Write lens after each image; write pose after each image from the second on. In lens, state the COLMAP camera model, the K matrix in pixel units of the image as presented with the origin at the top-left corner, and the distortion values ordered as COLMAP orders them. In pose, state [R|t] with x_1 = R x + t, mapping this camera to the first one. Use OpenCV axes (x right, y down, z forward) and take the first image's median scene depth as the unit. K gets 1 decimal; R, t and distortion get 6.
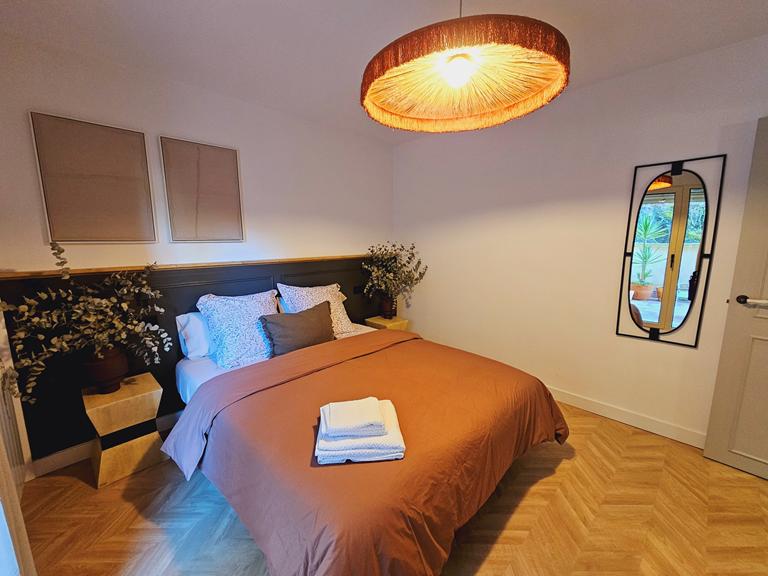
lens RADIAL K [[314.3, 0, 379.9], [0, 314.3, 285.8], [0, 0, 1]] dist [0.000116, -0.001052]
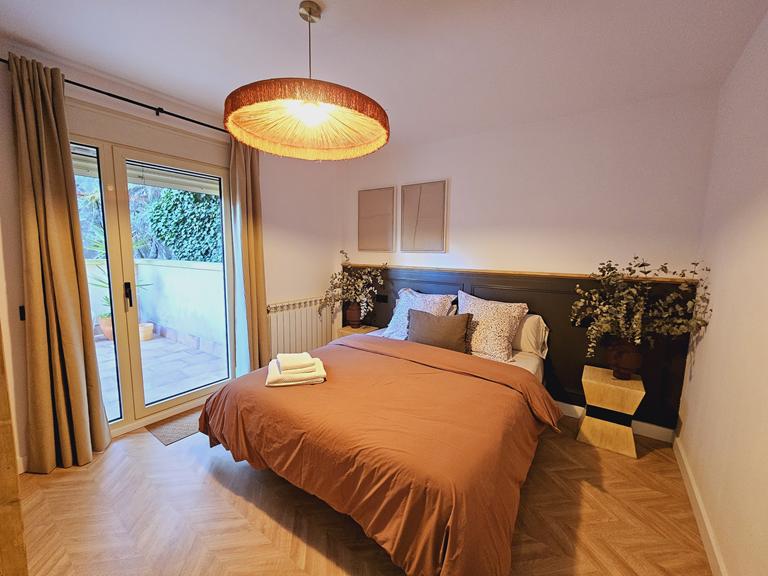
lens RADIAL K [[314.3, 0, 380.0], [0, 314.3, 287.4], [0, 0, 1]] dist [0.000116, -0.001052]
pose [[0.184207, 0.124185, -0.975011, 0.914025], [-0.157240, 0.982933, 0.095487, -0.102058], [0.970228, 0.135722, 0.200590, 0.646081]]
